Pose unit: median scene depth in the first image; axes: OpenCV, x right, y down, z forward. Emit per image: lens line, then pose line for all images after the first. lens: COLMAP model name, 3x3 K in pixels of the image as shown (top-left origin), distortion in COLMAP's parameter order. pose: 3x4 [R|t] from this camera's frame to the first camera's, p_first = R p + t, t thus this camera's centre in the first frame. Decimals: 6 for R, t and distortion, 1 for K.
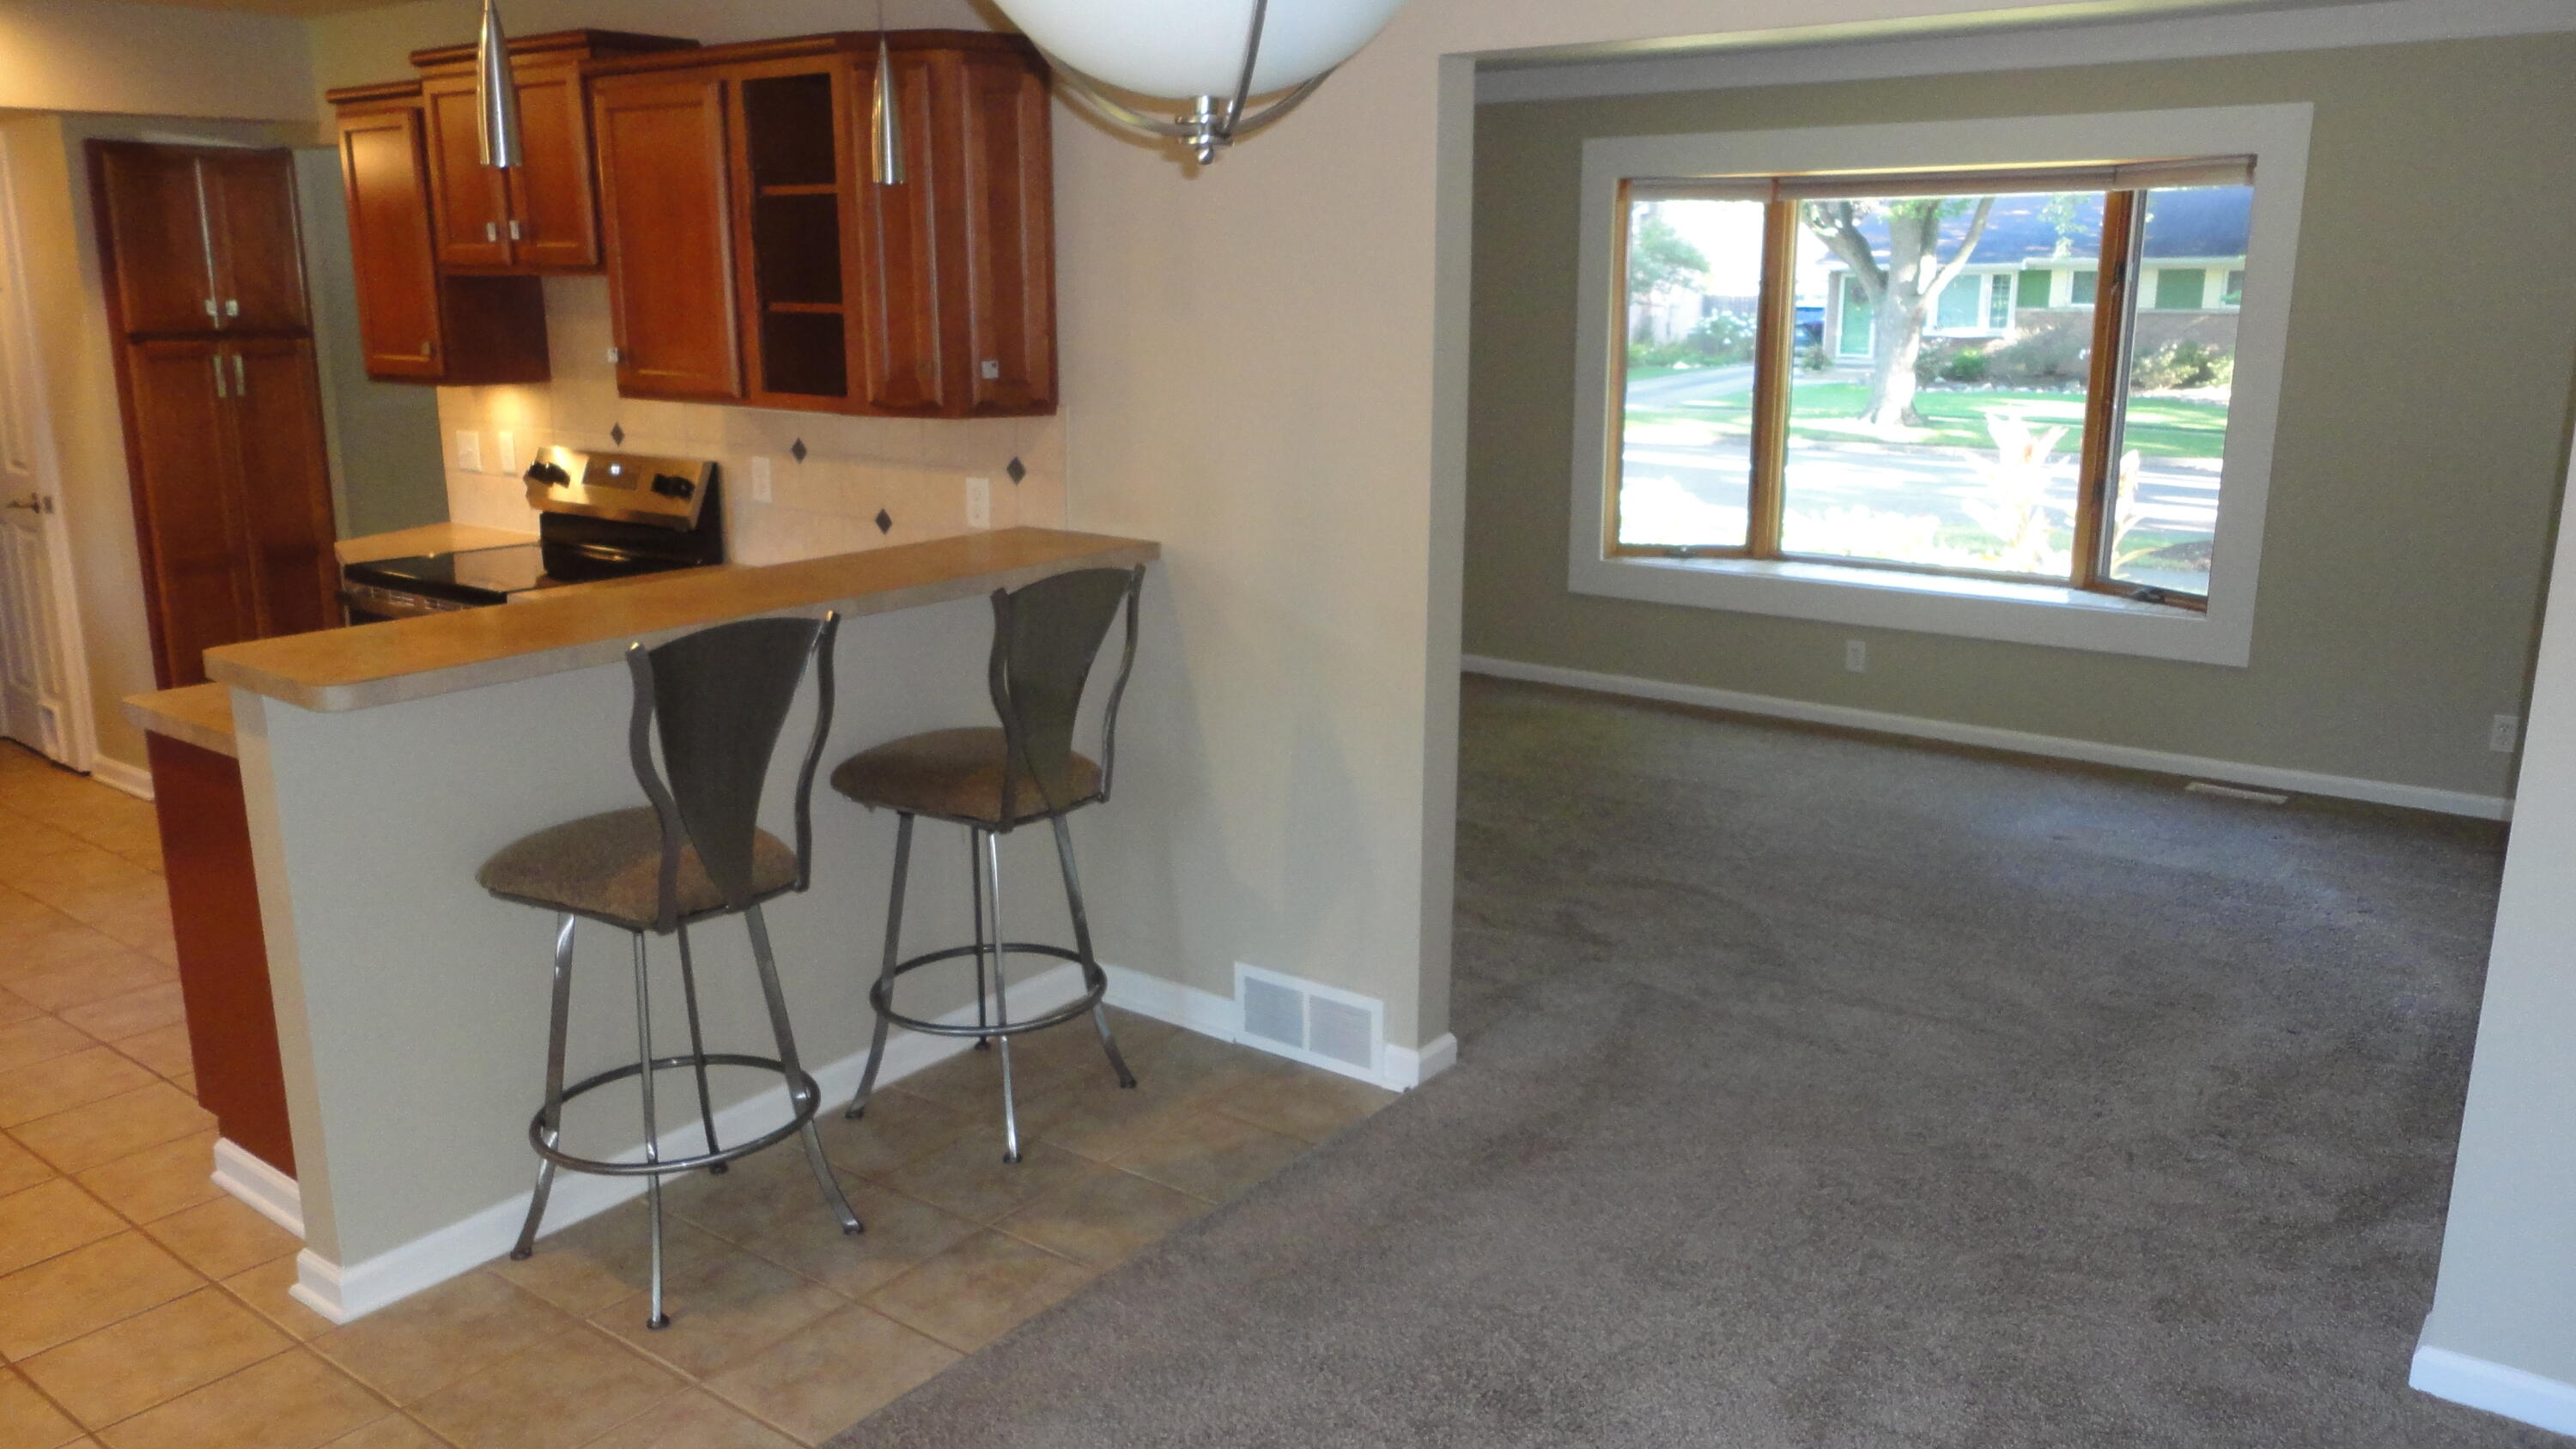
lens RADIAL K [[1925.6, 0, 1288.0], [0, 1925.6, 724.5], [0, 0, 1]] dist [0.002347, 0.000078]
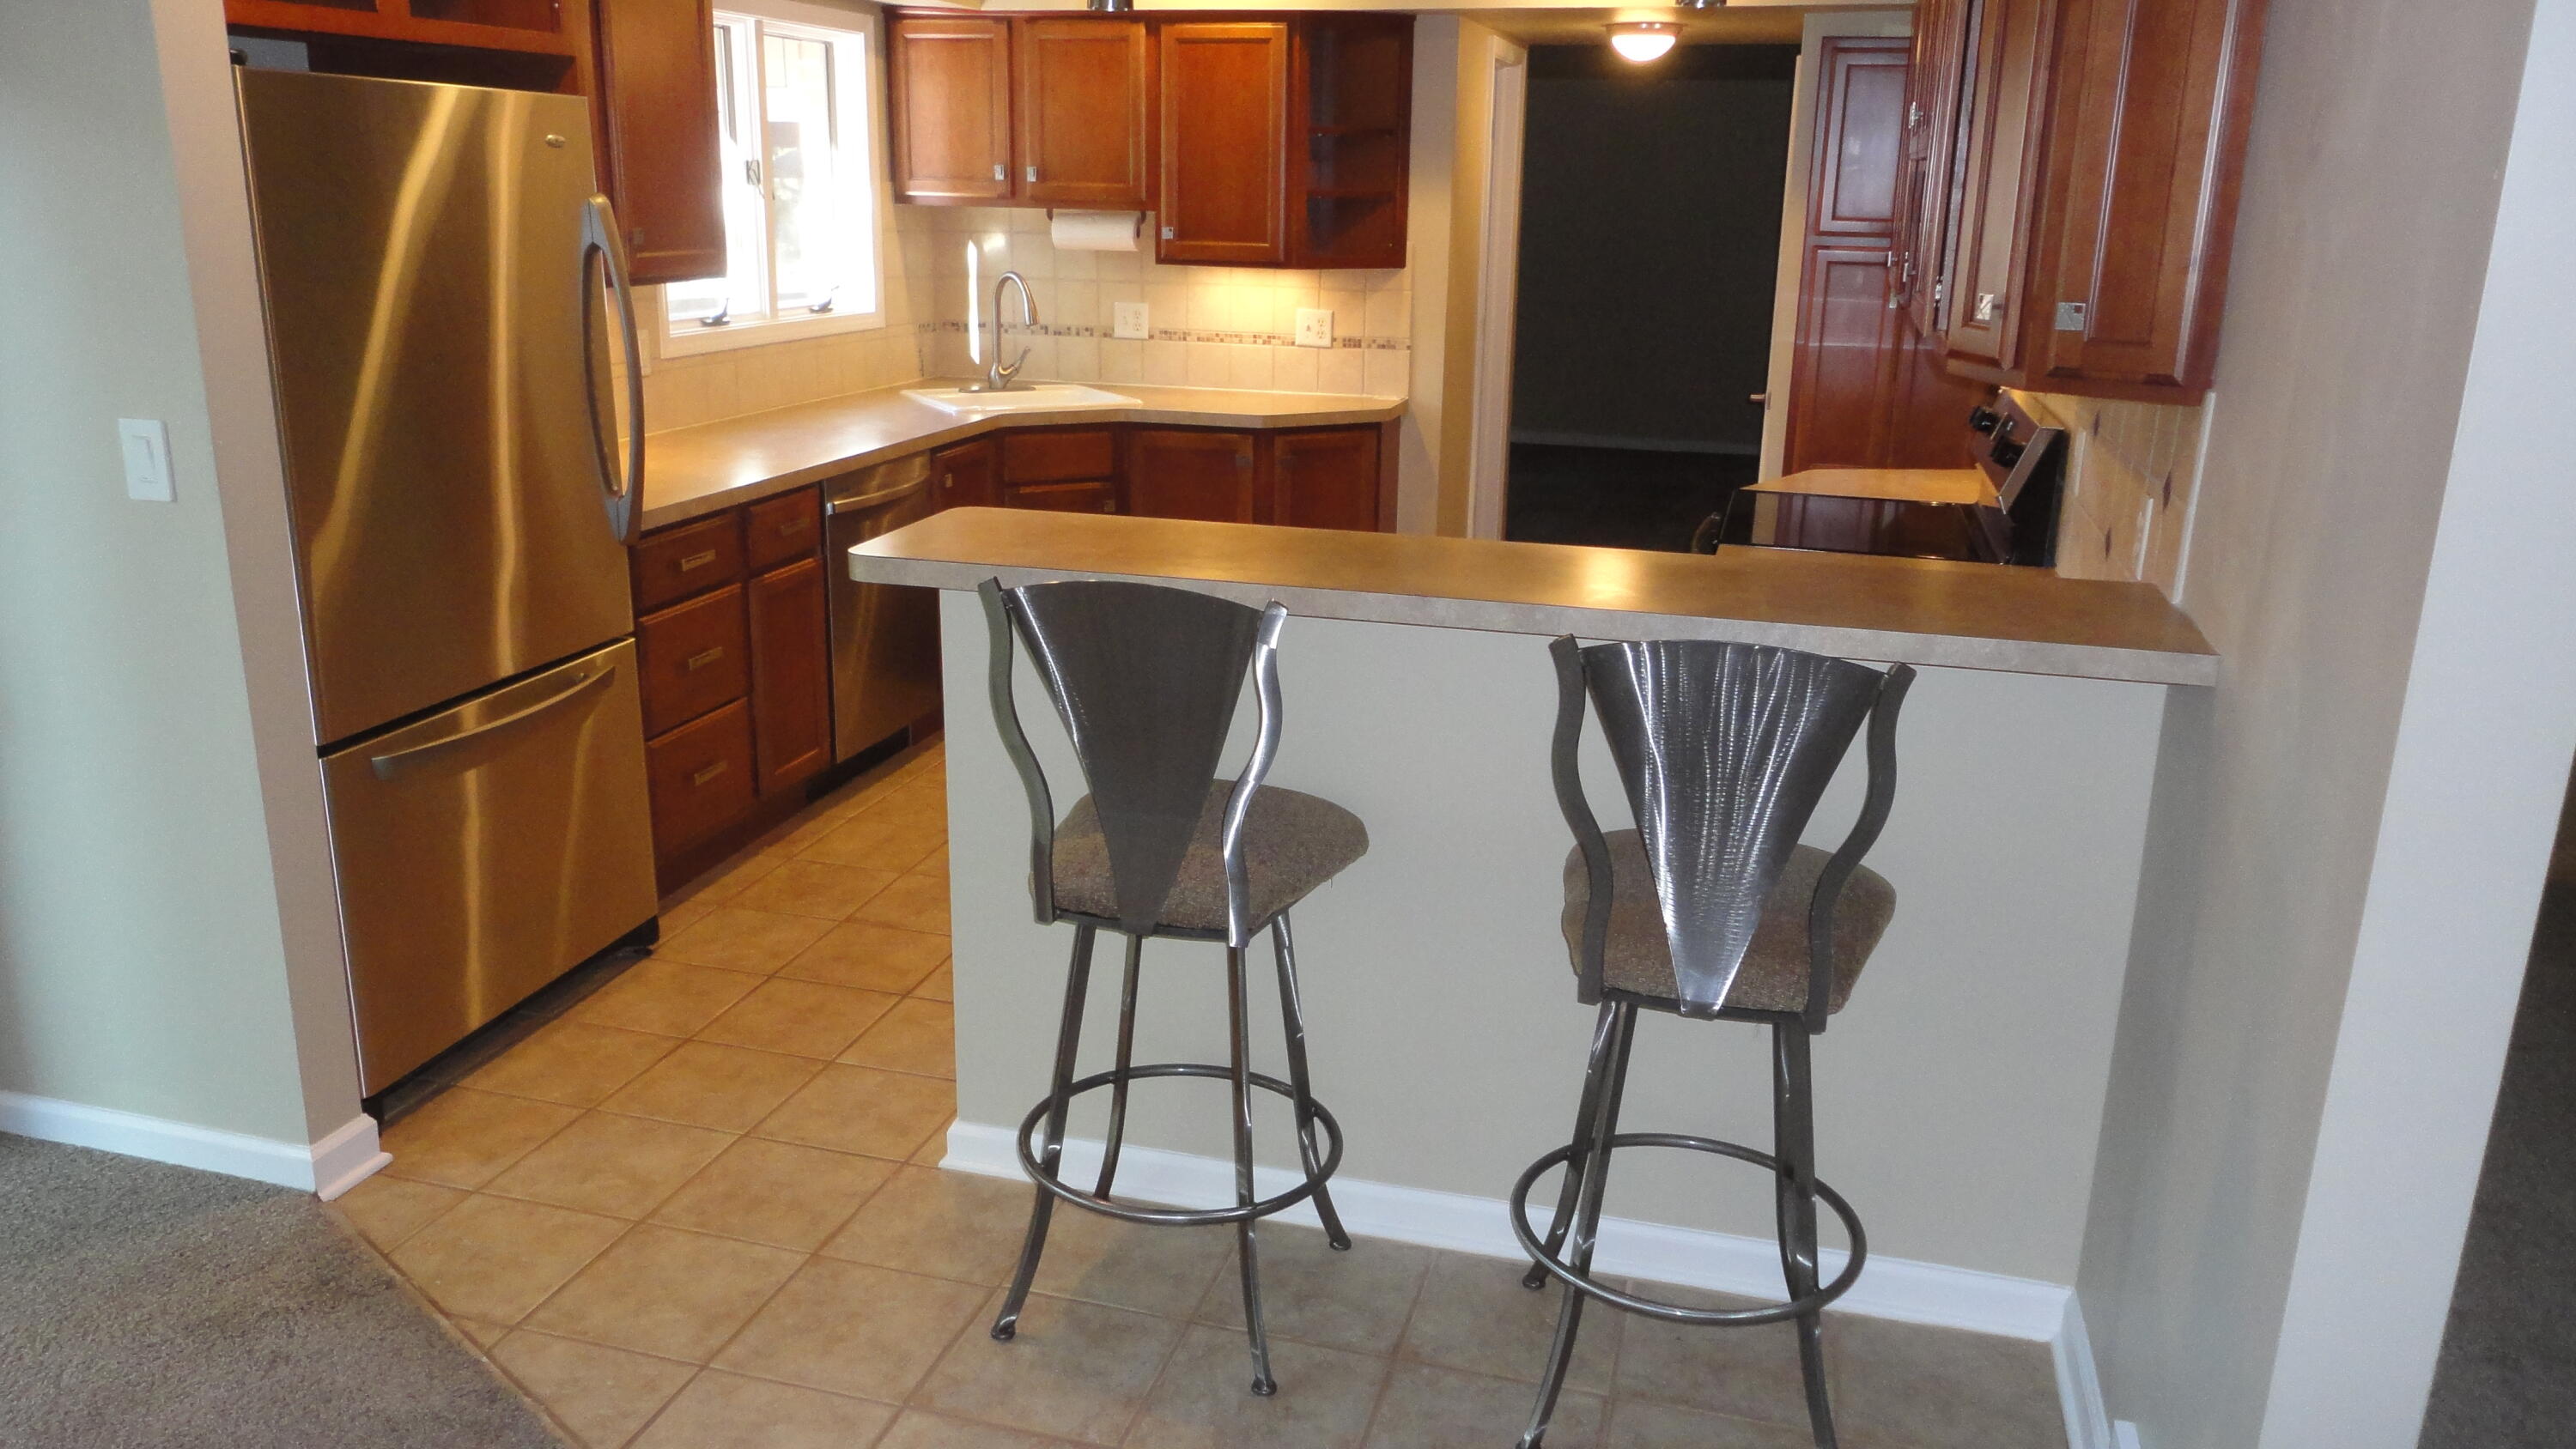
lens RADIAL K [[1925.6, 0, 1288.0], [0, 1925.6, 724.5], [0, 0, 1]] dist [0.002347, 0.000078]
pose [[0.388266, 0.267685, -0.881813, 0.395565], [-0.242645, 0.952813, 0.182401, -0.135959], [0.889029, 0.143147, 0.434897, 0.641057]]
